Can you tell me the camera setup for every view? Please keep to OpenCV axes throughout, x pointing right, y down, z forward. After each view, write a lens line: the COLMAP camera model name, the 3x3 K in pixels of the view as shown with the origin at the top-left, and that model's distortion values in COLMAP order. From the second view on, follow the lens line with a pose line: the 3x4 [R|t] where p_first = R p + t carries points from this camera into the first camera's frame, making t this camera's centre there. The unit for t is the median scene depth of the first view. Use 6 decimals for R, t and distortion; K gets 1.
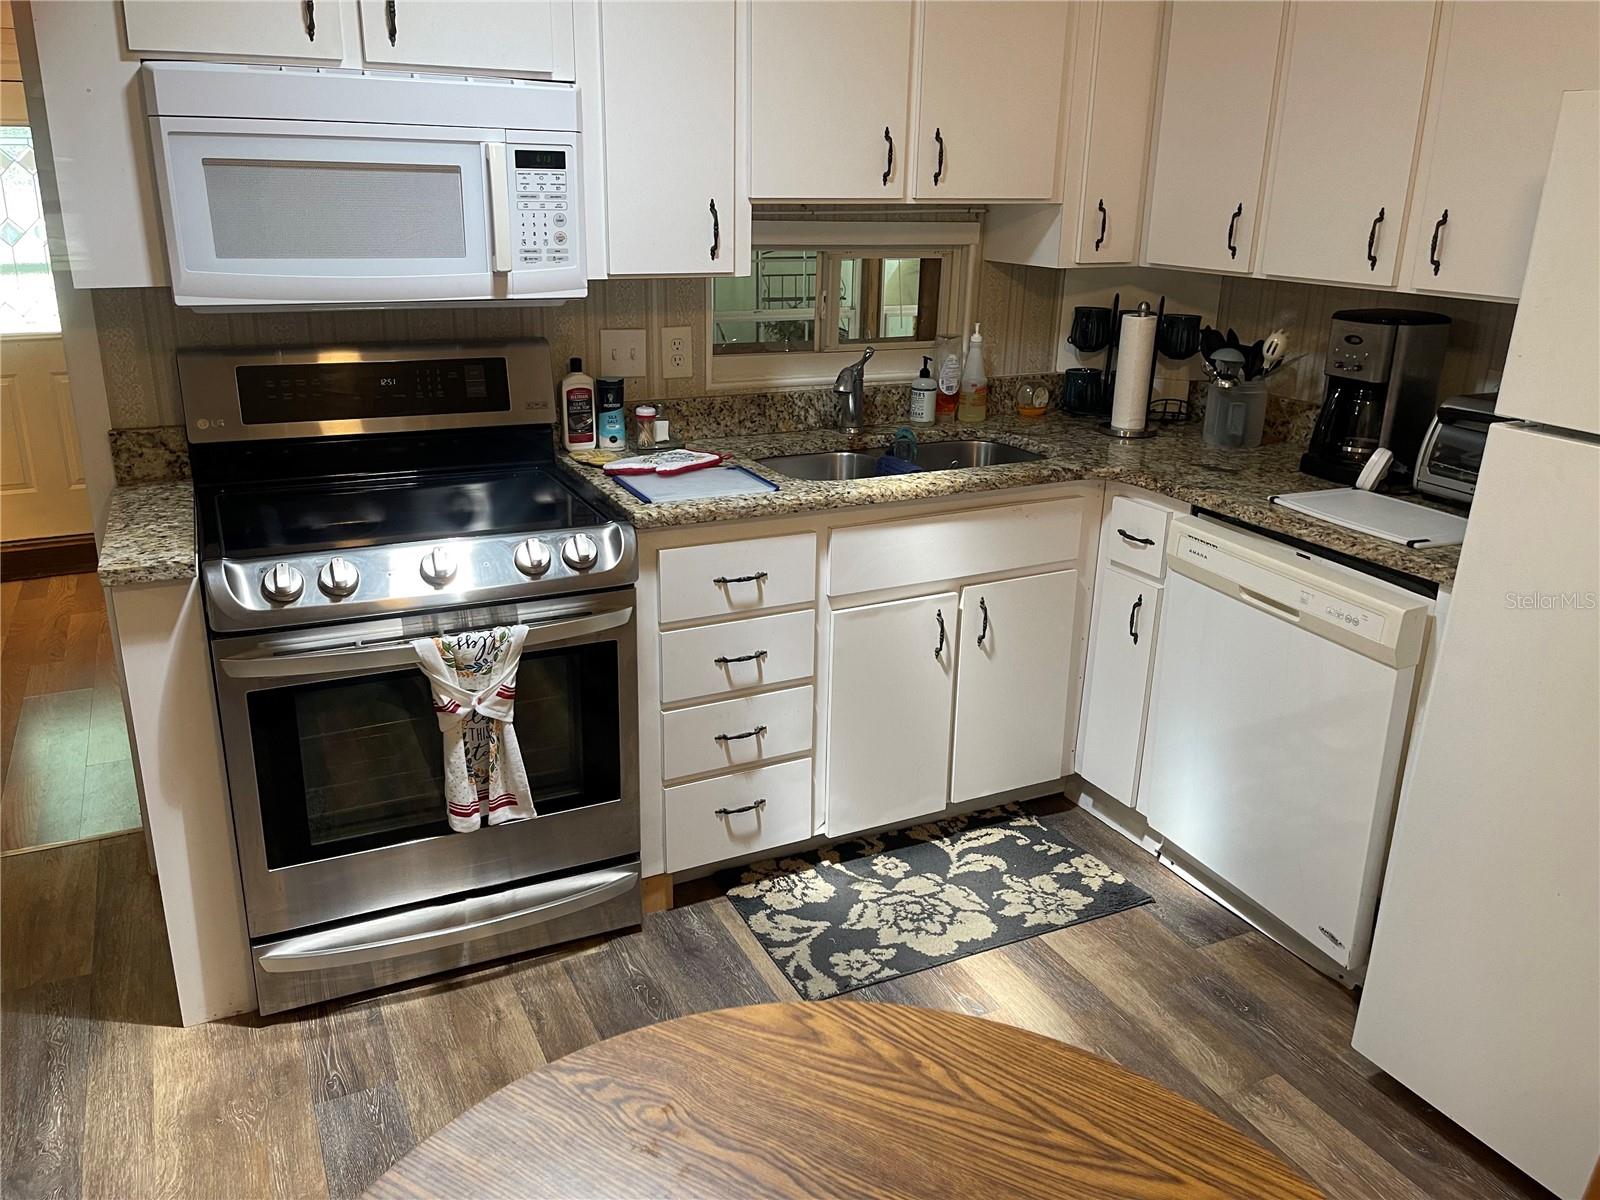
lens RADIAL K [[1208.3, 0, 791.8], [0, 1208.3, 585.9], [0, 0, 1]] dist [0.062815, -0.086822]
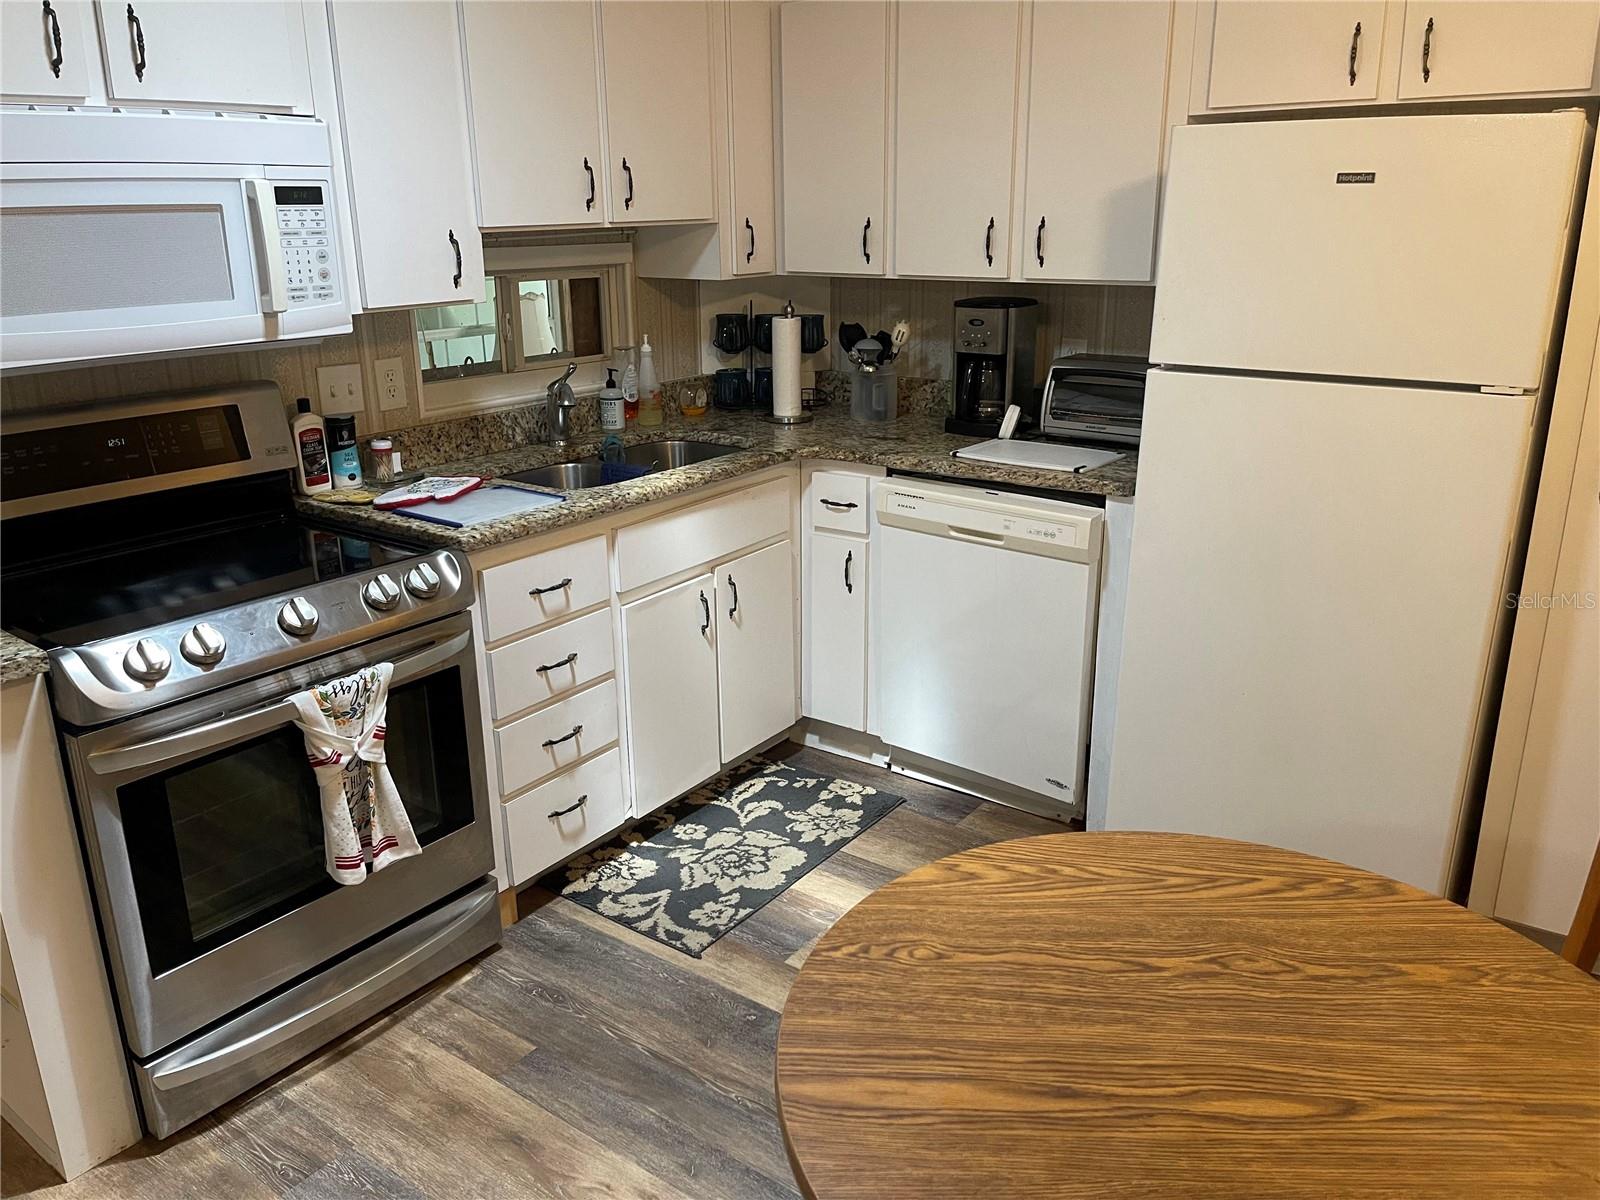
lens RADIAL K [[1208.3, 0, 790.7], [0, 1208.3, 596.1], [0, 0, 1]] dist [0.062815, -0.086822]
pose [[0.886449, -0.169359, 0.430727, -0.299582], [0.172467, 0.984490, 0.032154, 0.003361], [-0.429492, 0.045784, 0.901909, -0.036847]]
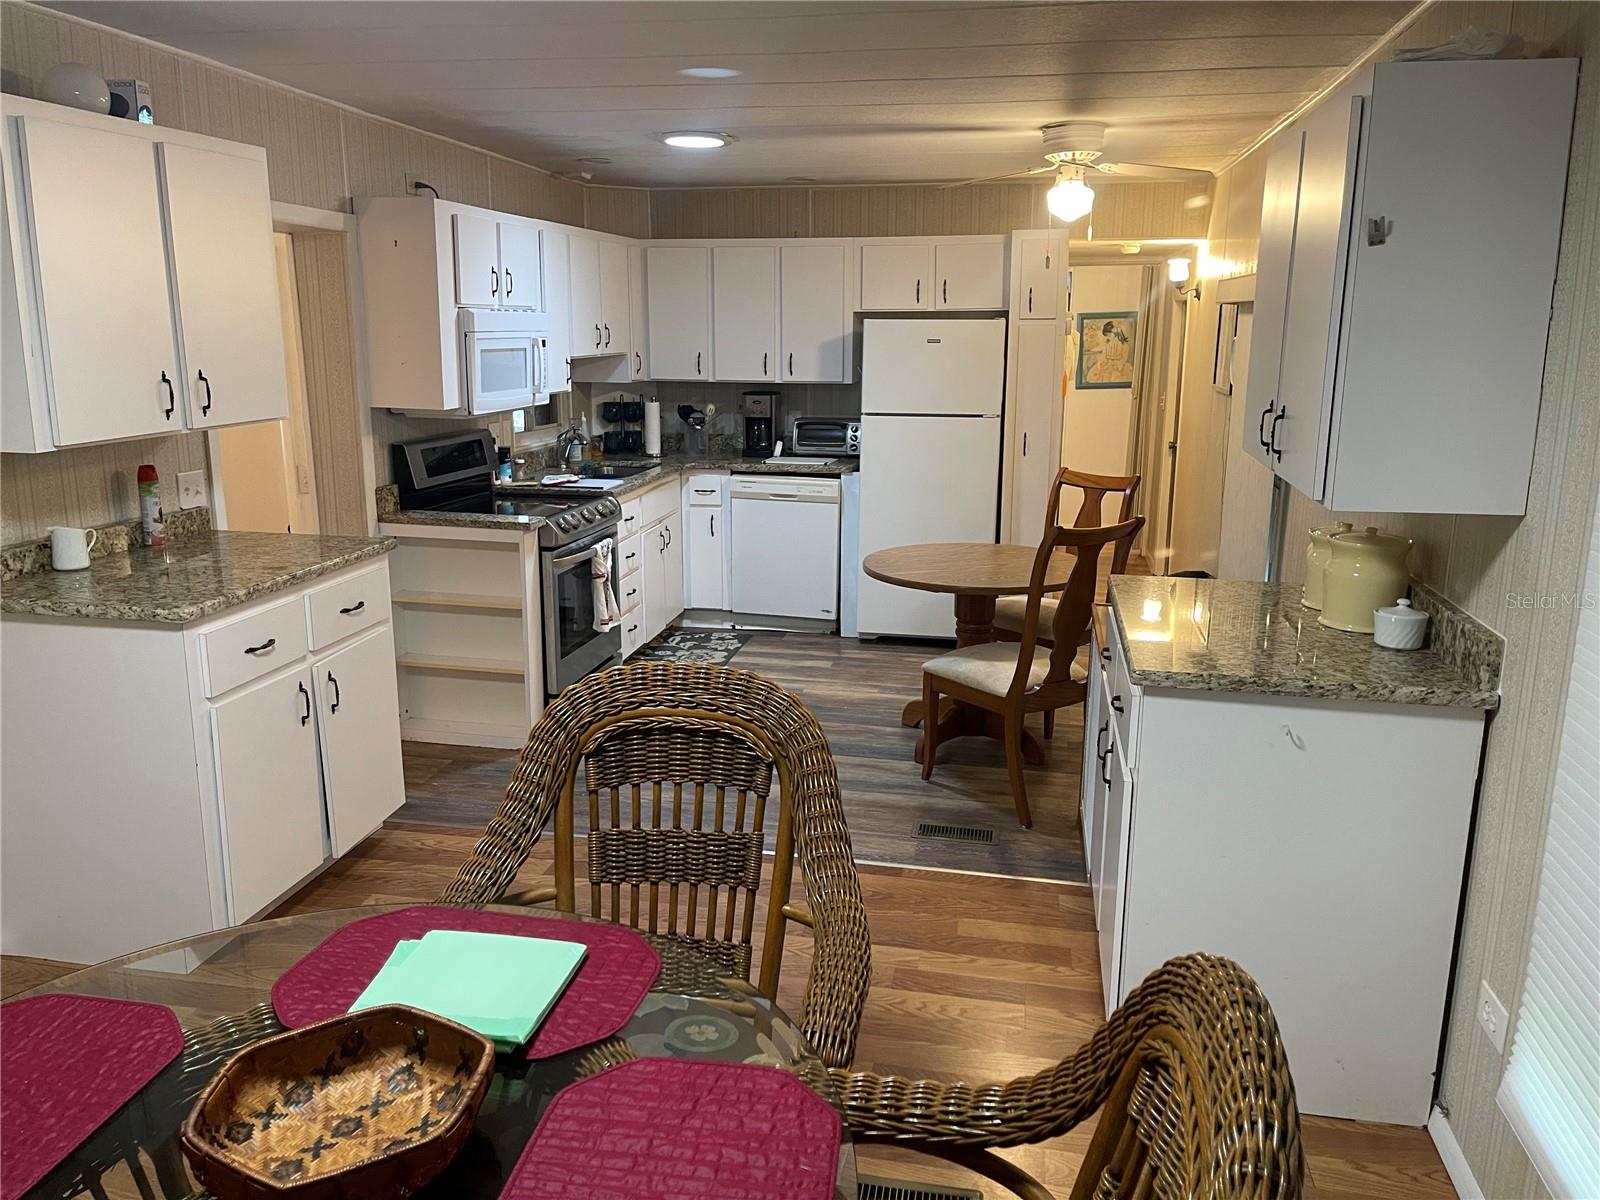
lens RADIAL K [[1208.3, 0, 792.1], [0, 1208.3, 604.3], [0, 0, 1]] dist [0.062815, -0.086822]
pose [[0.603867, -0.193269, 0.773299, -1.586786], [0.260545, 0.964727, 0.037654, 0.137533], [-0.753300, 0.178741, 0.632922, -0.621370]]
